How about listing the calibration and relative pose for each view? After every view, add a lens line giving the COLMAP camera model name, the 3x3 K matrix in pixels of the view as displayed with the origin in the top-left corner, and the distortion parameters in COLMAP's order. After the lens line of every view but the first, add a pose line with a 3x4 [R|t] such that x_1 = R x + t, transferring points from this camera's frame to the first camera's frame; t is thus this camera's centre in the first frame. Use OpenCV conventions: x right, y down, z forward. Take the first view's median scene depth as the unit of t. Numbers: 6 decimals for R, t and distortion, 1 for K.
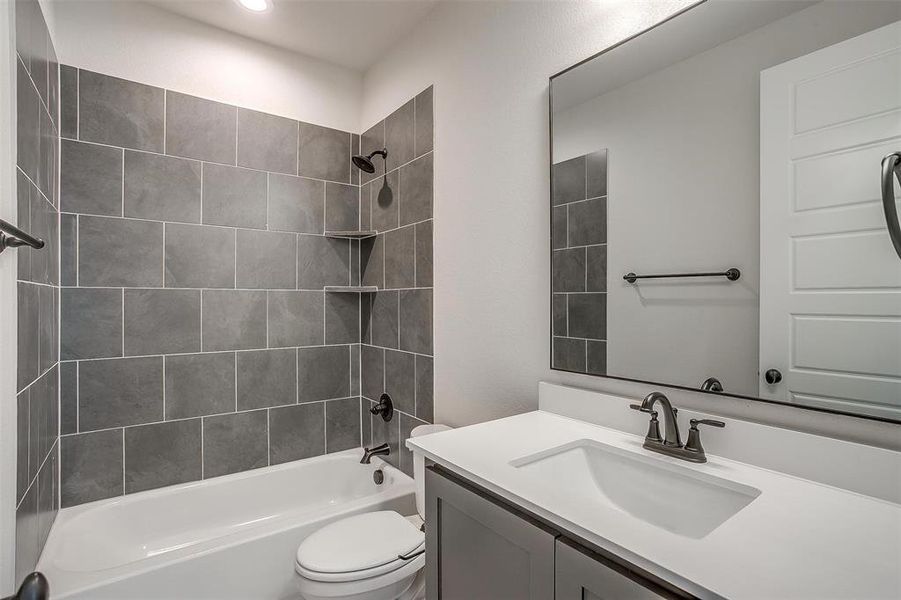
lens RADIAL K [[413.3, 0, 451.5], [0, 413.3, 306.3], [0, 0, 1]] dist [-0.030950, 0.000227]
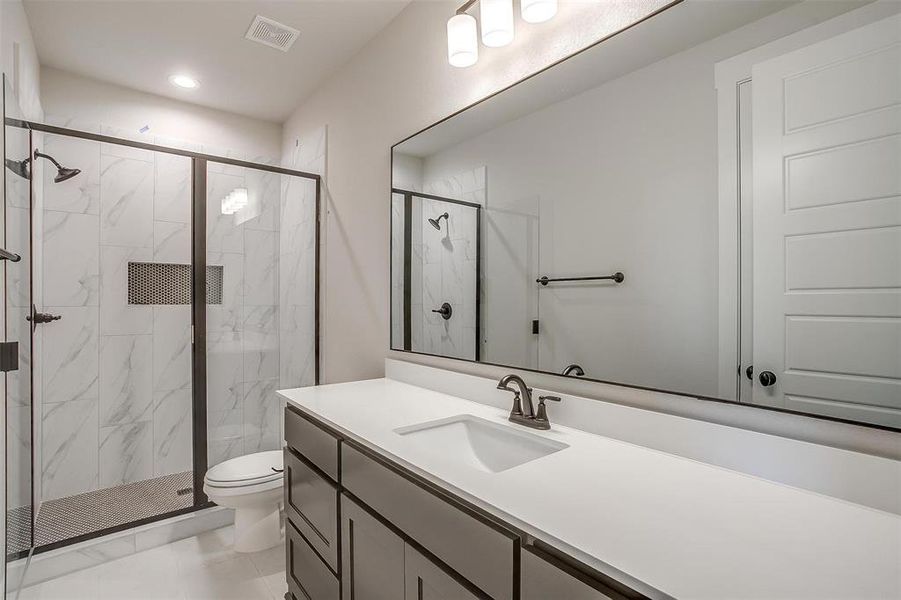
lens RADIAL K [[439.0, 0, 446.0], [0, 439.0, 295.9], [0, 0, 1]] dist [-0.065699, 0.041425]
pose [[0.999726, 0.002691, 0.023234, 0.257580], [-0.002120, 0.999696, -0.024560, 0.003018], [-0.023293, 0.024504, 0.999428, -0.330221]]
